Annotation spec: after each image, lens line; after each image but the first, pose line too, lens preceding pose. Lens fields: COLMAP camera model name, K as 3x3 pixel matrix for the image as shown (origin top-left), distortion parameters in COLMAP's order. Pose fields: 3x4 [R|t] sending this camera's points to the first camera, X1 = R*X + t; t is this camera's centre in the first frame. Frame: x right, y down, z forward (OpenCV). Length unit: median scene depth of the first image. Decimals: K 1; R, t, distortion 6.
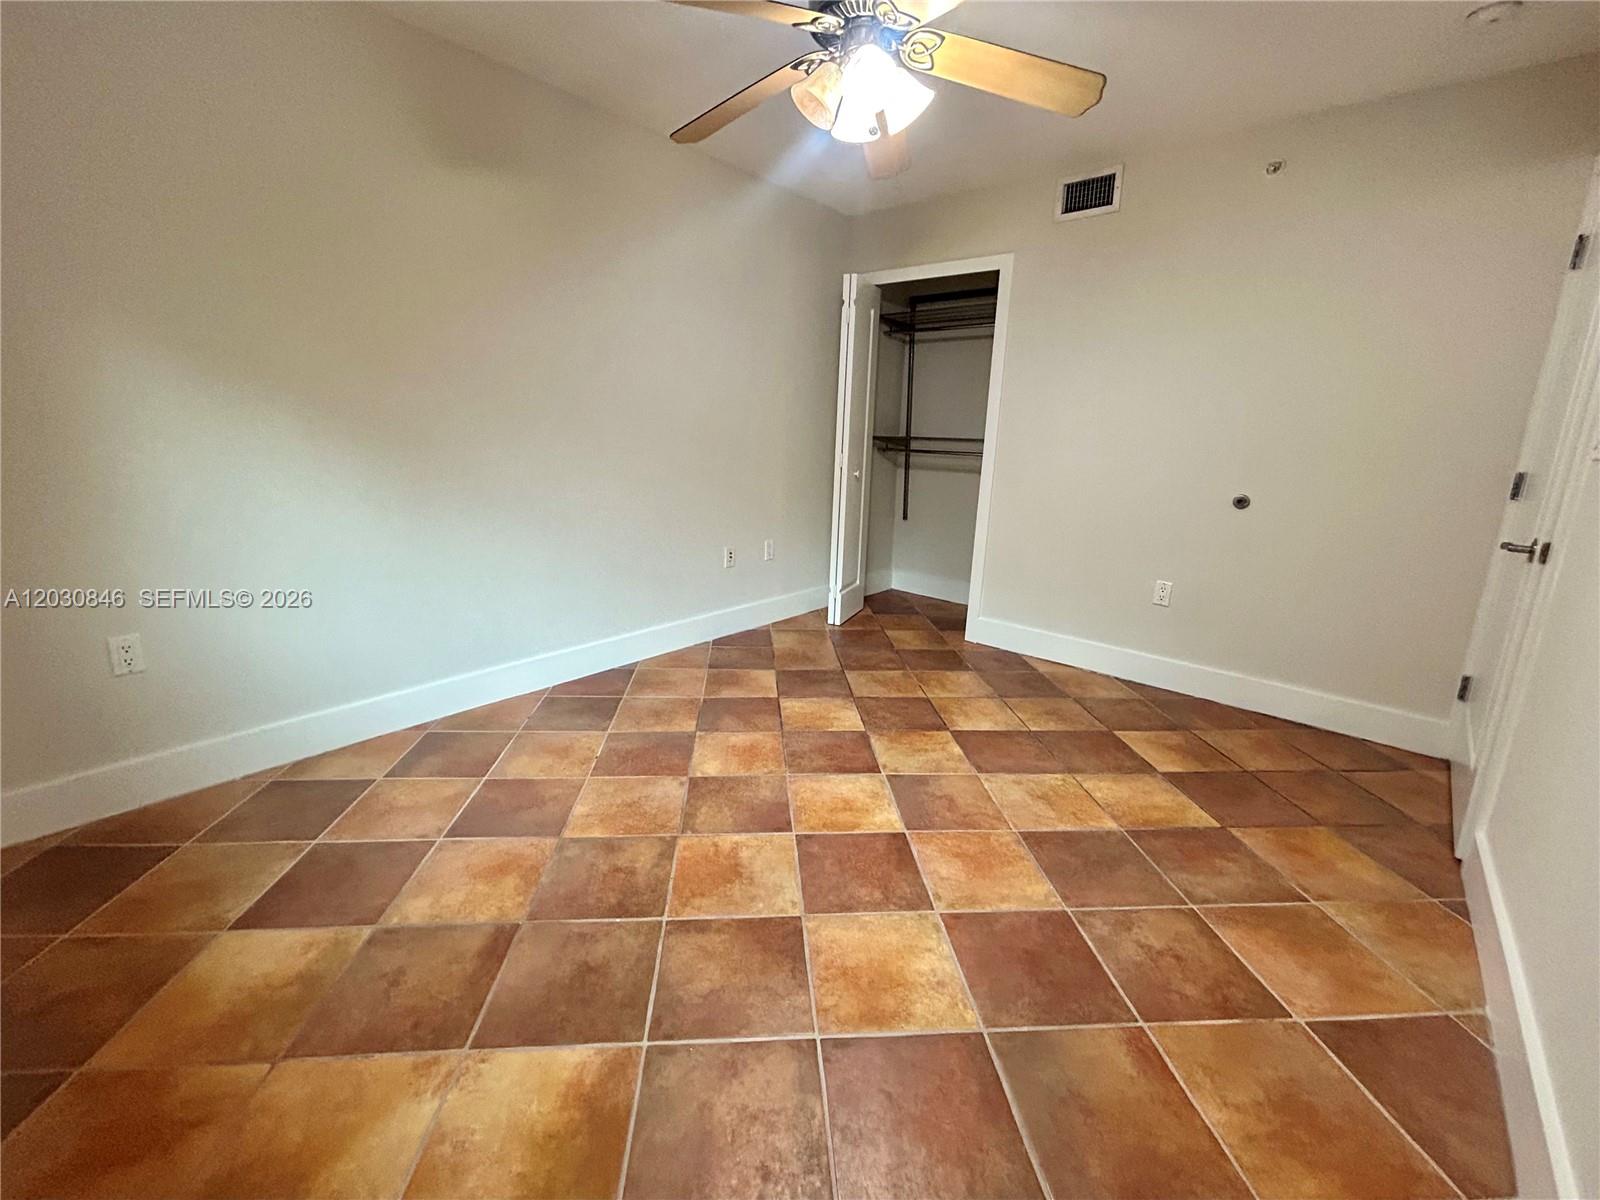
lens RADIAL K [[672.5, 0, 800.0], [0, 672.5, 600.0], [0, 0, 1]] dist [-0.000148, 0.000044]
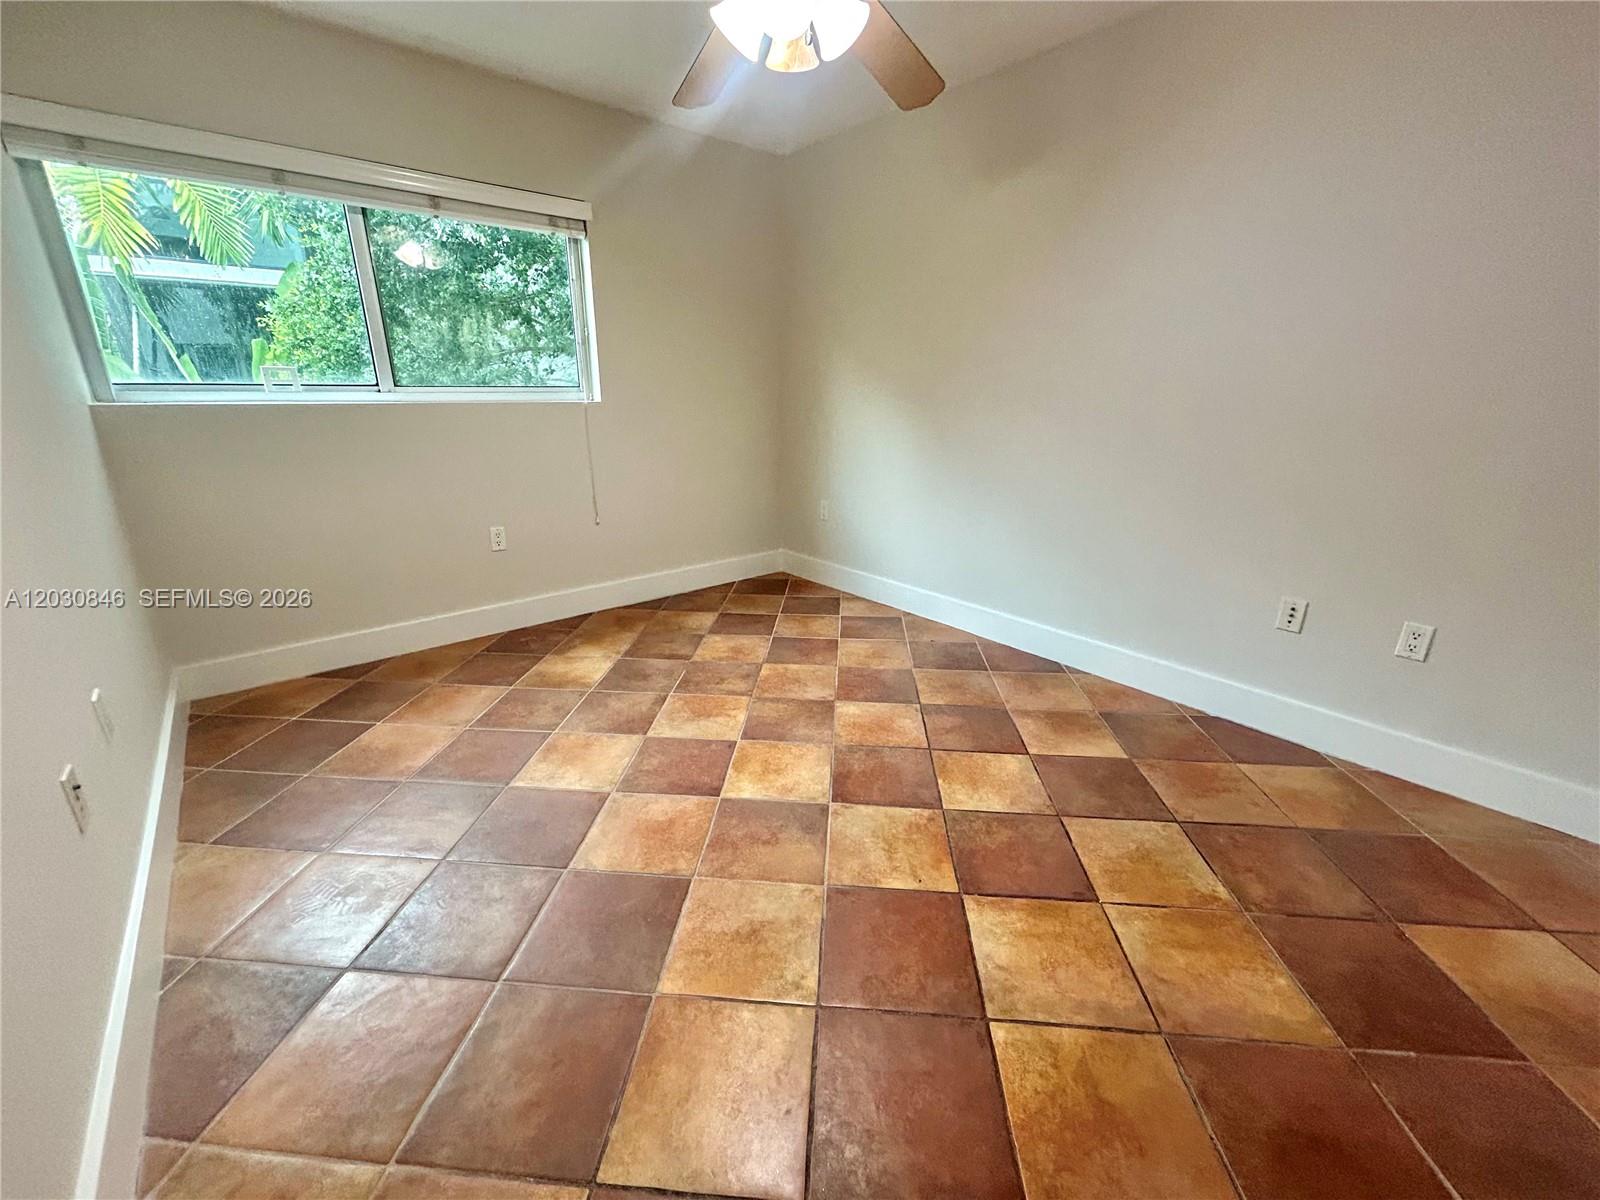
lens RADIAL K [[640.3, 0, 800.0], [0, 640.3, 600.0], [0, 0, 1]] dist [-0.000602, -0.000060]
pose [[-0.158314, 0.285558, -0.945195, 0.837170], [-0.257027, 0.912347, 0.318685, -0.238572], [0.953349, 0.293393, -0.071041, 0.932812]]
